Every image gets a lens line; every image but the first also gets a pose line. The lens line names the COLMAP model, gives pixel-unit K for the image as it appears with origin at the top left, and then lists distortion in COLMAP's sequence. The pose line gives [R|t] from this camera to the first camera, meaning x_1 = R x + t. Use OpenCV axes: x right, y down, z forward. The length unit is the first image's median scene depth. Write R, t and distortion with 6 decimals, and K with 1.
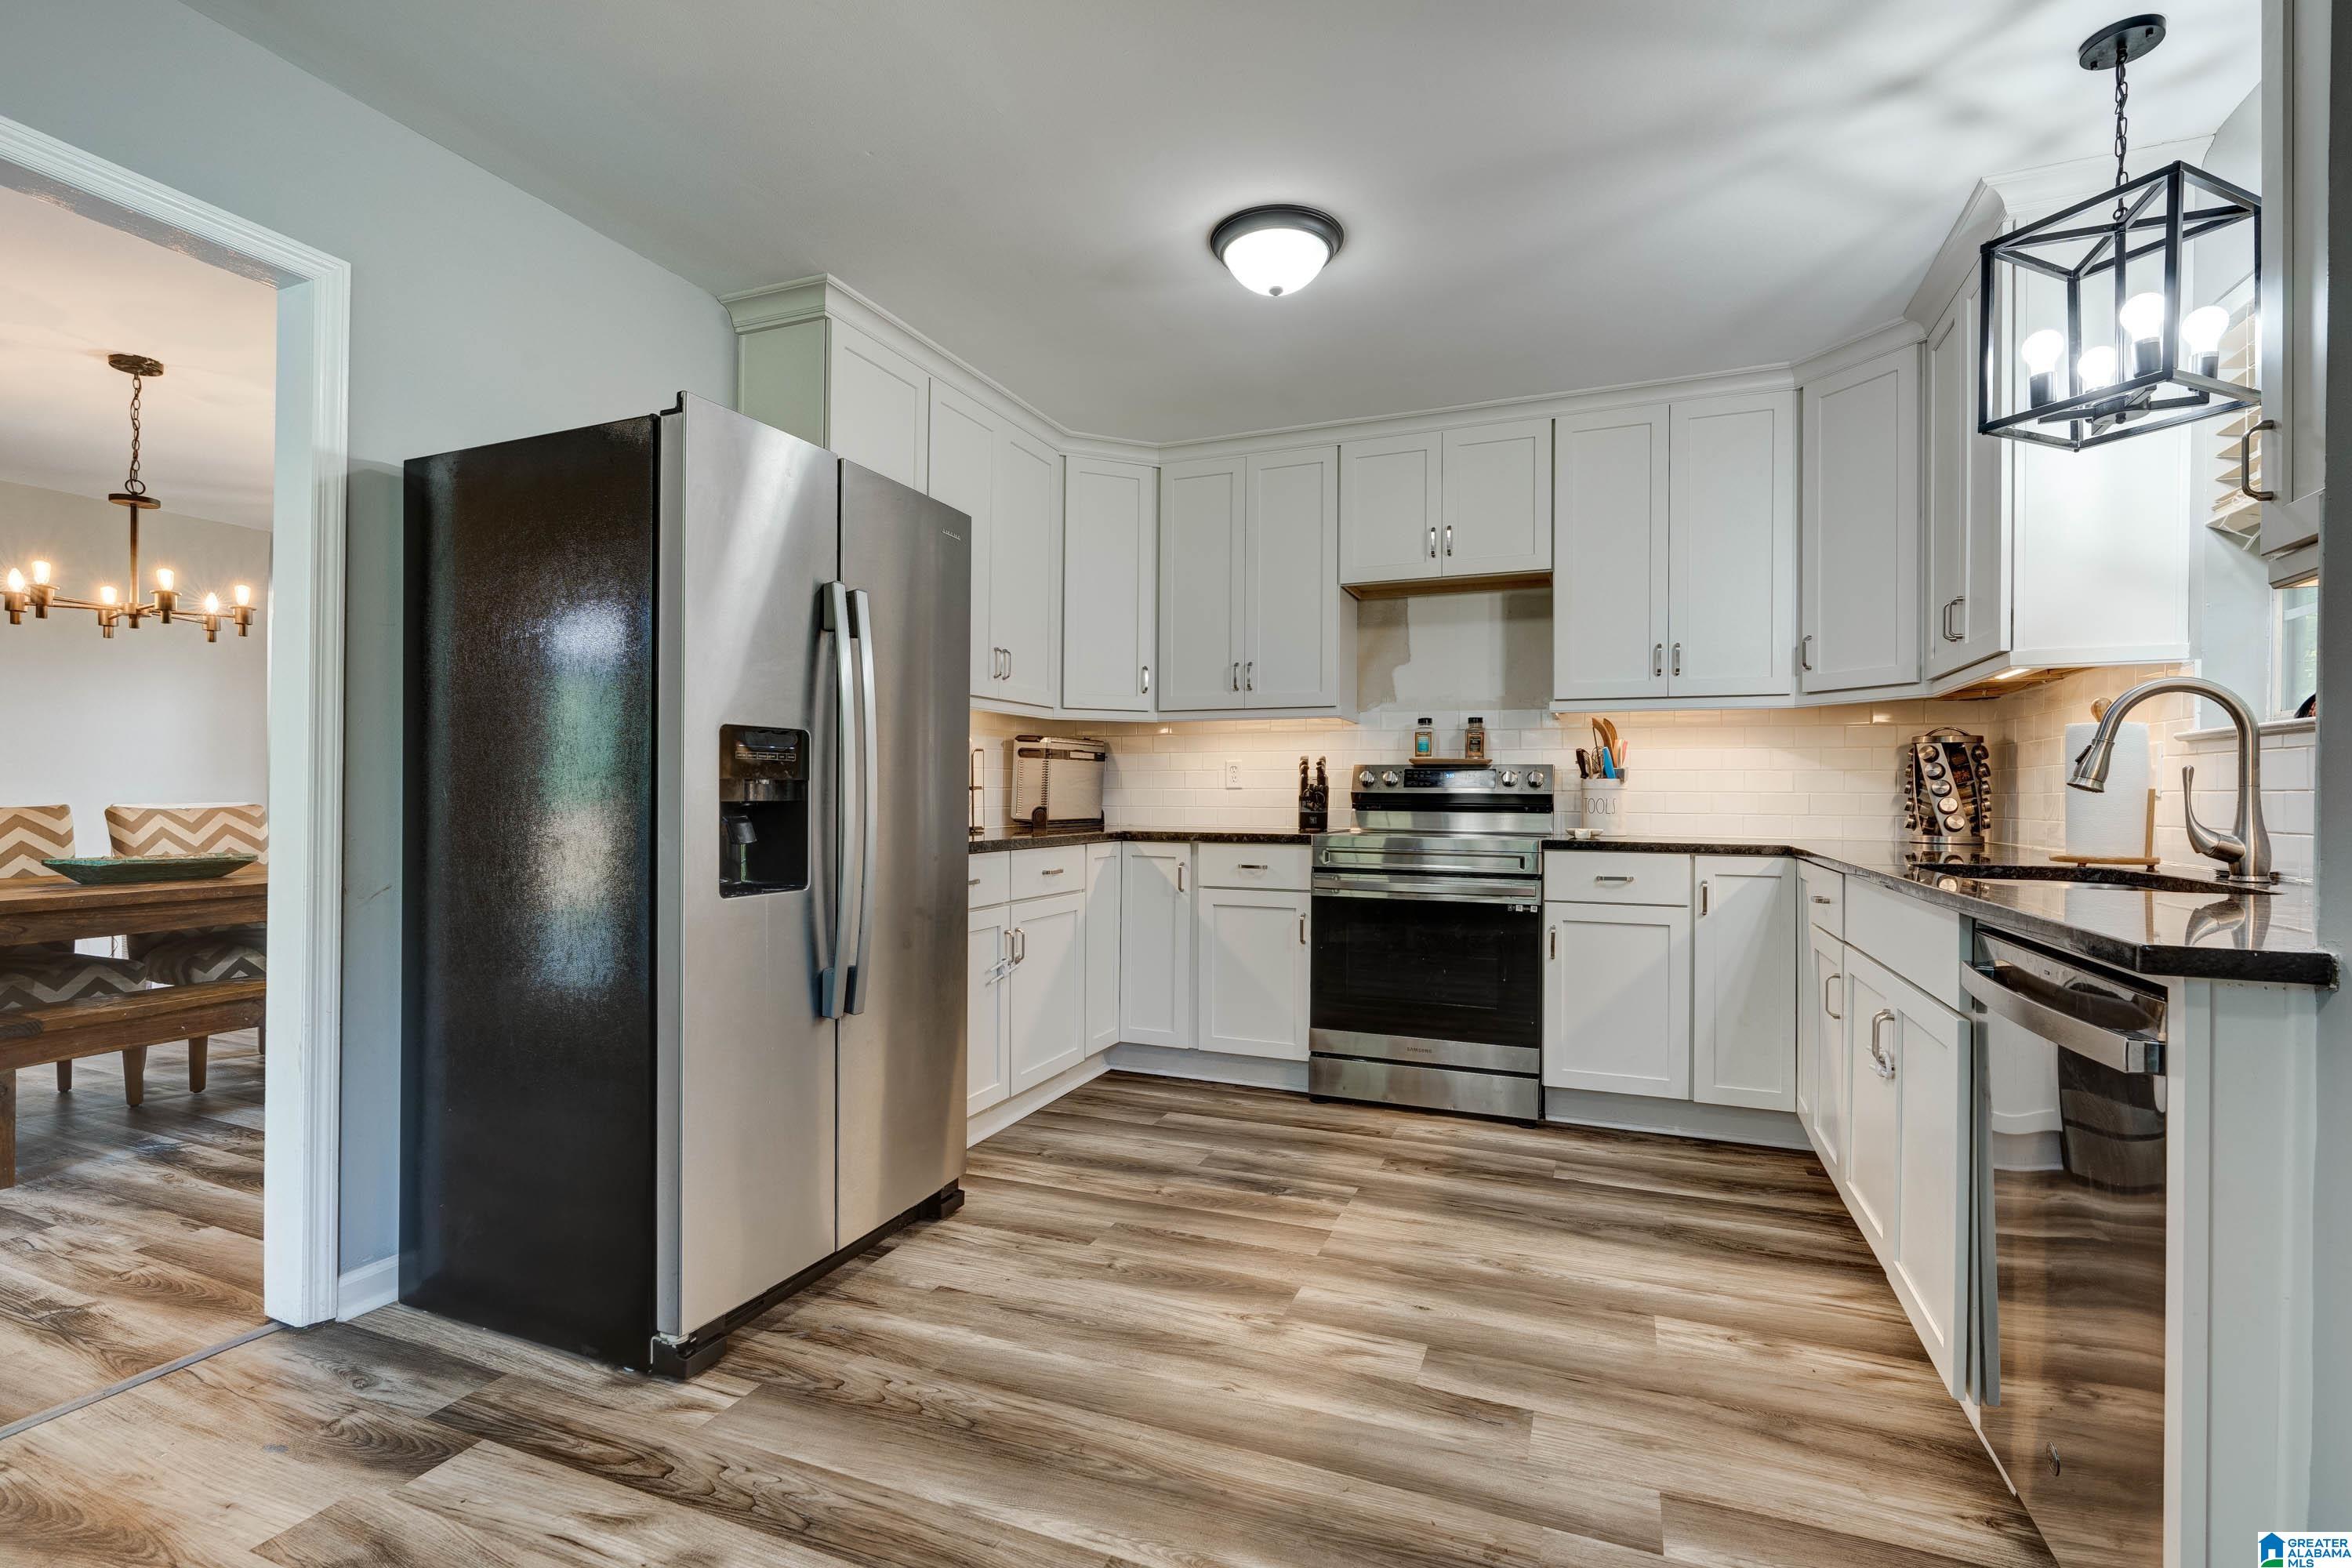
lens RADIAL K [[1078.3, 0, 1188.0], [0, 1078.3, 780.9], [0, 0, 1]] dist [-0.004295, -0.000295]
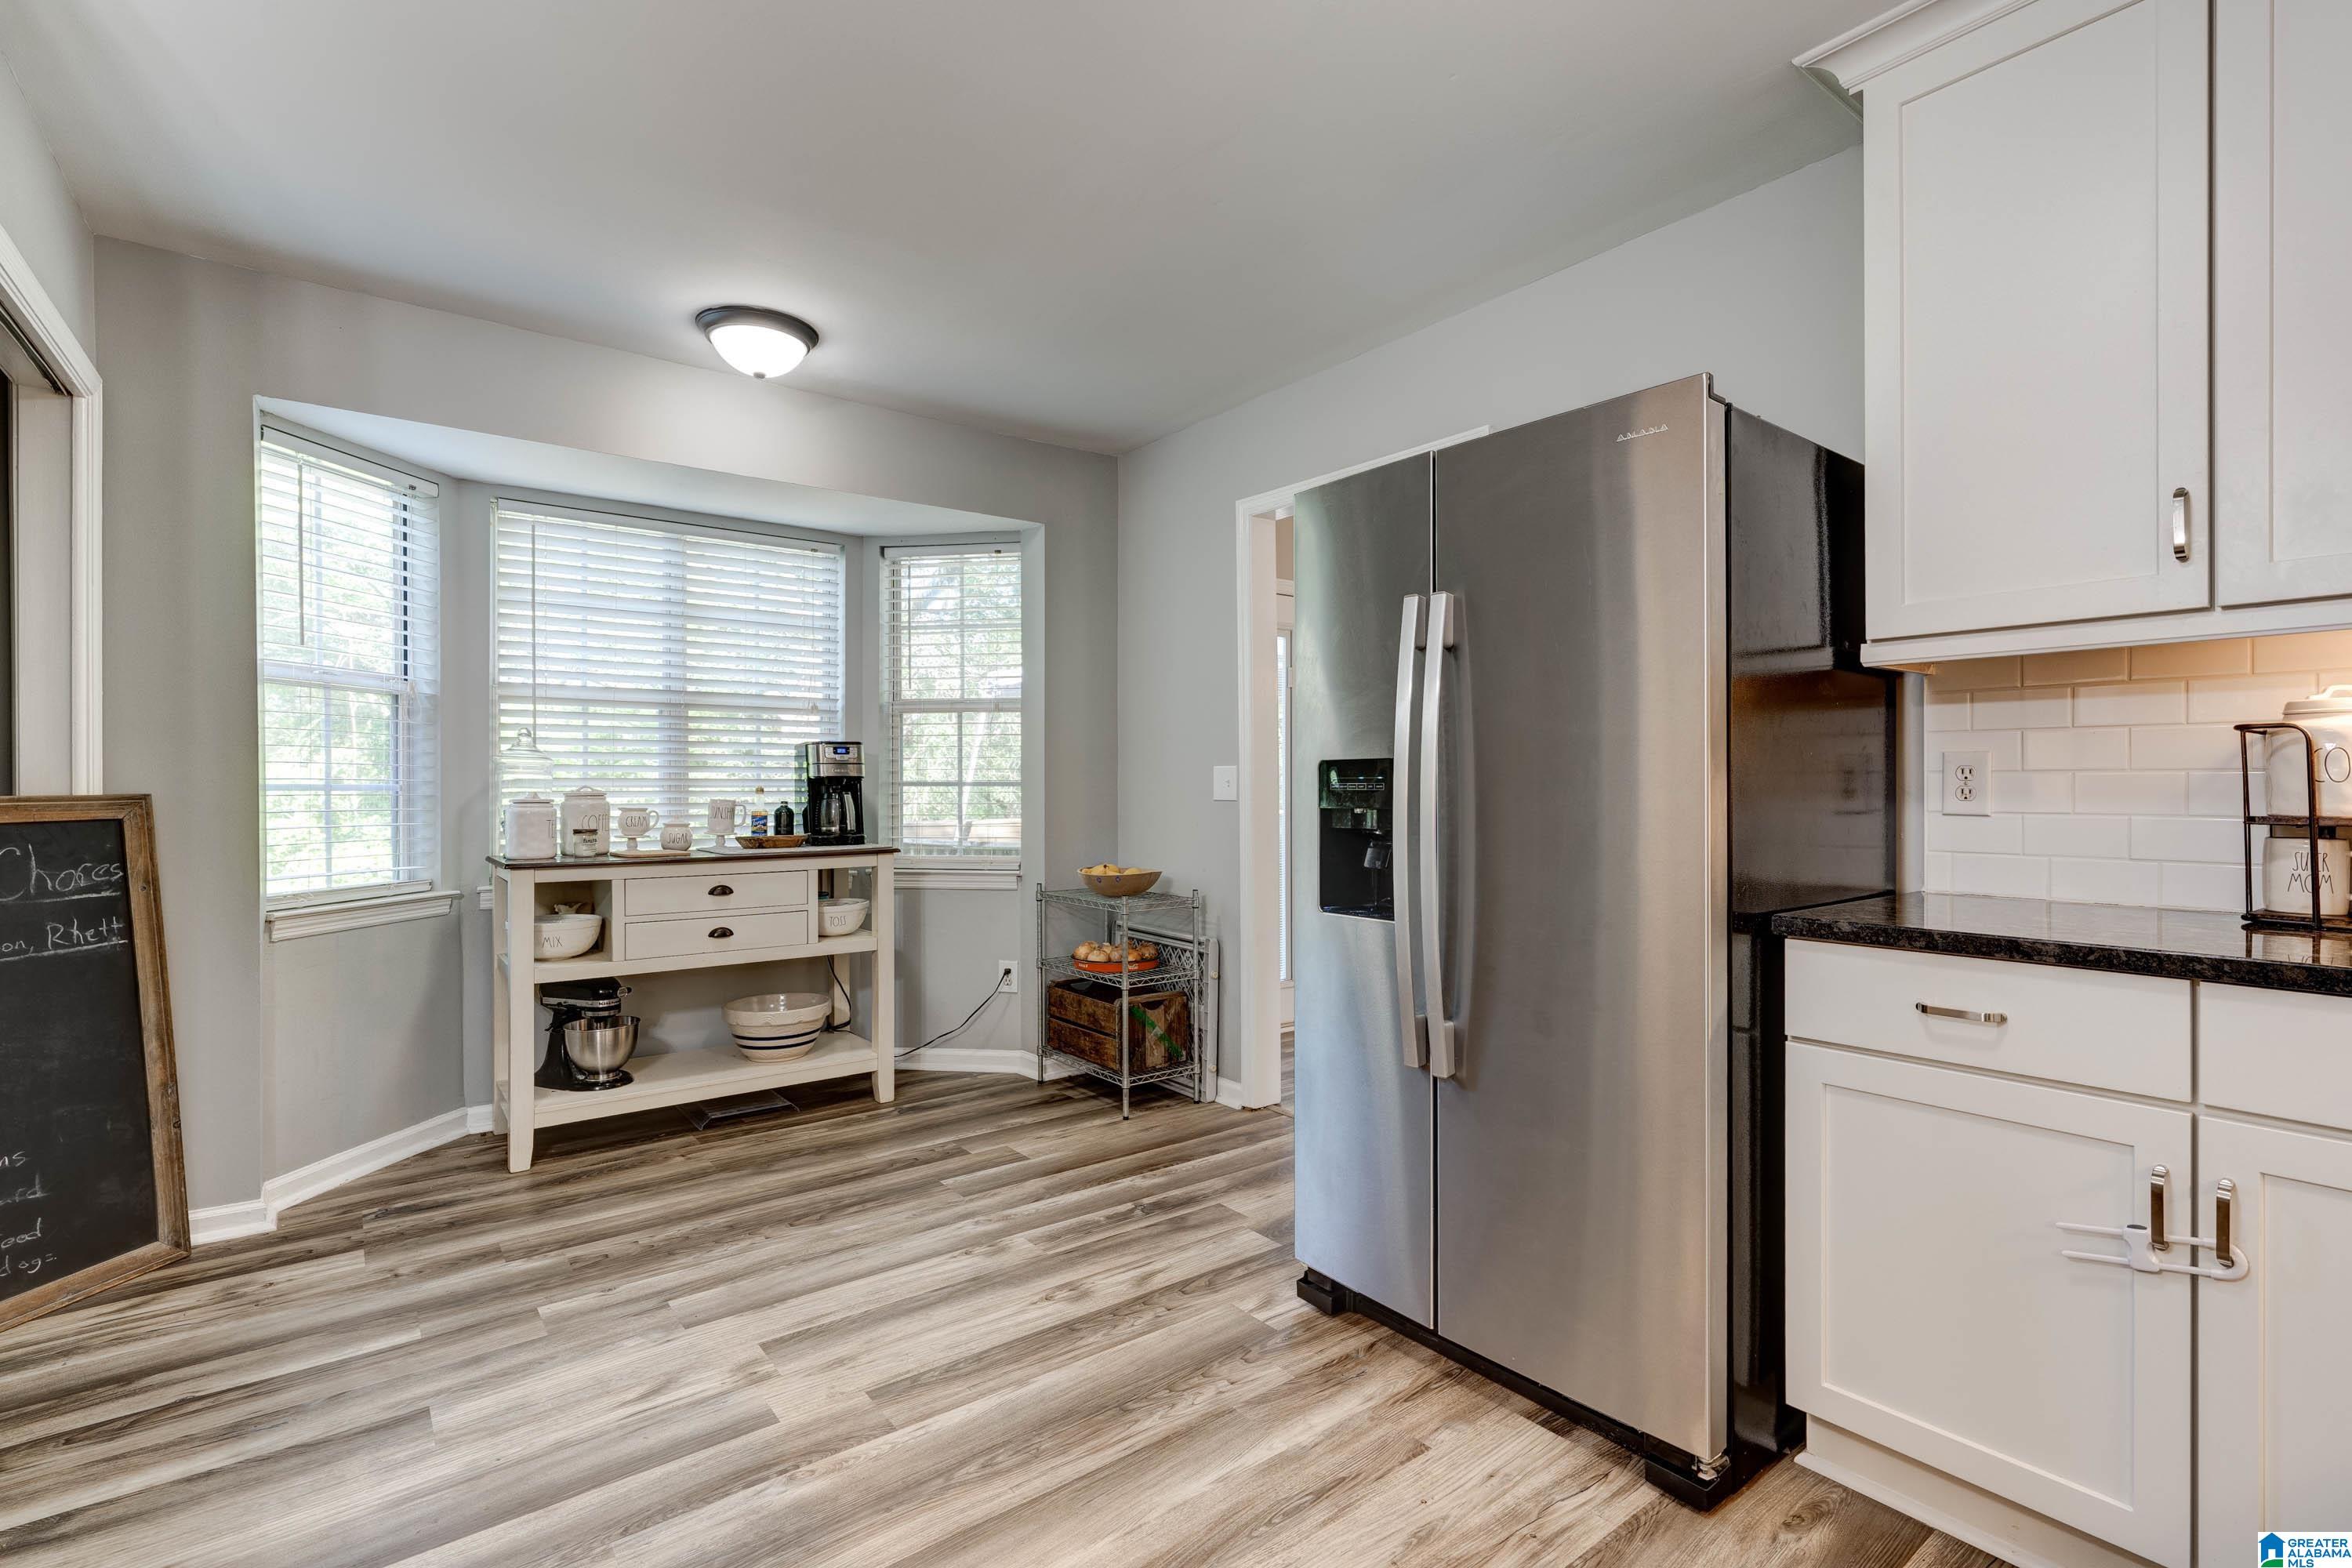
lens RADIAL K [[1078.3, 0, 1155.0], [0, 1078.3, 780.9], [0, 0, 1]] dist [-0.004295, -0.000295]
pose [[-0.507098, -0.004886, -0.861874, 0.625093], [0.005546, 0.999945, -0.008931, -0.019405], [0.861870, -0.009309, -0.507043, 1.376828]]
